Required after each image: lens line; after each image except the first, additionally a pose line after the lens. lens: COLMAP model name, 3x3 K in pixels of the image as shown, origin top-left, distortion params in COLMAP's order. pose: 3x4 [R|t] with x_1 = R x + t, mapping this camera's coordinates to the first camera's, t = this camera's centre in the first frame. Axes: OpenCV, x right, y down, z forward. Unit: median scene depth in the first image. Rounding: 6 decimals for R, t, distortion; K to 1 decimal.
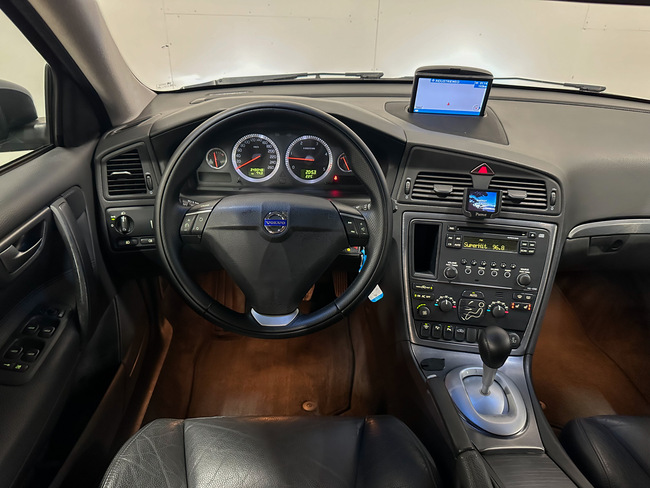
lens RADIAL K [[465.3, 0, 325.0], [0, 465.3, 244.0], [0, 0, 1]] dist [0.118632, -0.214889]
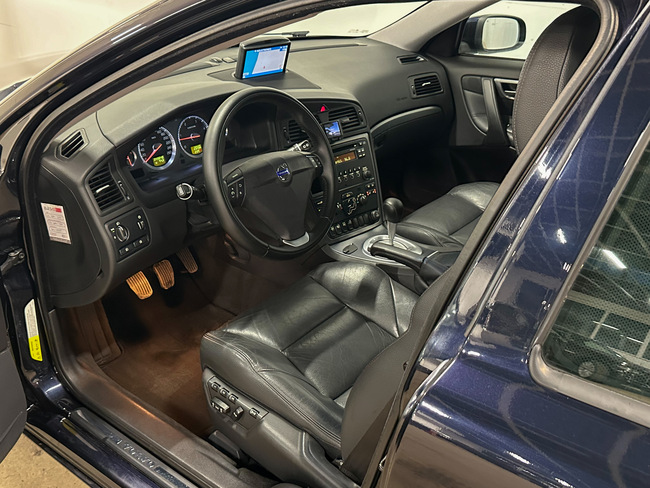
lens RADIAL K [[687.1, 0, 325.0], [0, 687.1, 244.0], [0, 0, 1]] dist [0.114760, -0.003313]
pose [[0.645158, -0.356421, 0.675822, -1.171017], [0.355803, 0.922915, 0.147076, -0.084939], [-0.676147, 0.145572, 0.722242, -0.419063]]
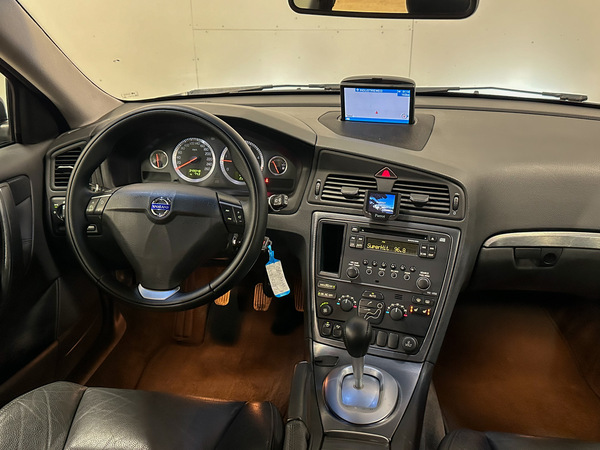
lens RADIAL K [[555.4, 0, 300.0], [0, 555.4, 225.0], [0, 0, 1]] dist [0.180349, -0.408884]
pose [[0.979025, 0.043280, -0.199089, 0.393759], [-0.065165, 0.992364, -0.104721, 0.093591], [0.193036, 0.115498, 0.974370, -0.211712]]
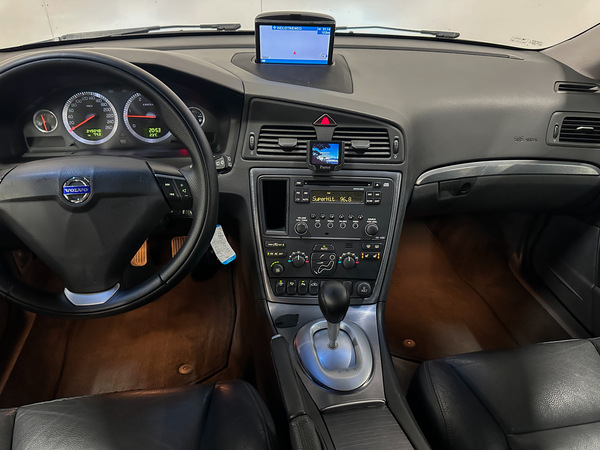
lens RADIAL K [[429.5, 0, 300.0], [0, 429.5, 225.0], [0, 0, 1]] dist [0.118632, -0.214889]
pose [[0.991756, -0.072665, 0.105546, 0.171549], [0.065748, 0.995544, 0.067597, -0.006257], [-0.109988, -0.060101, 0.992114, 0.103514]]
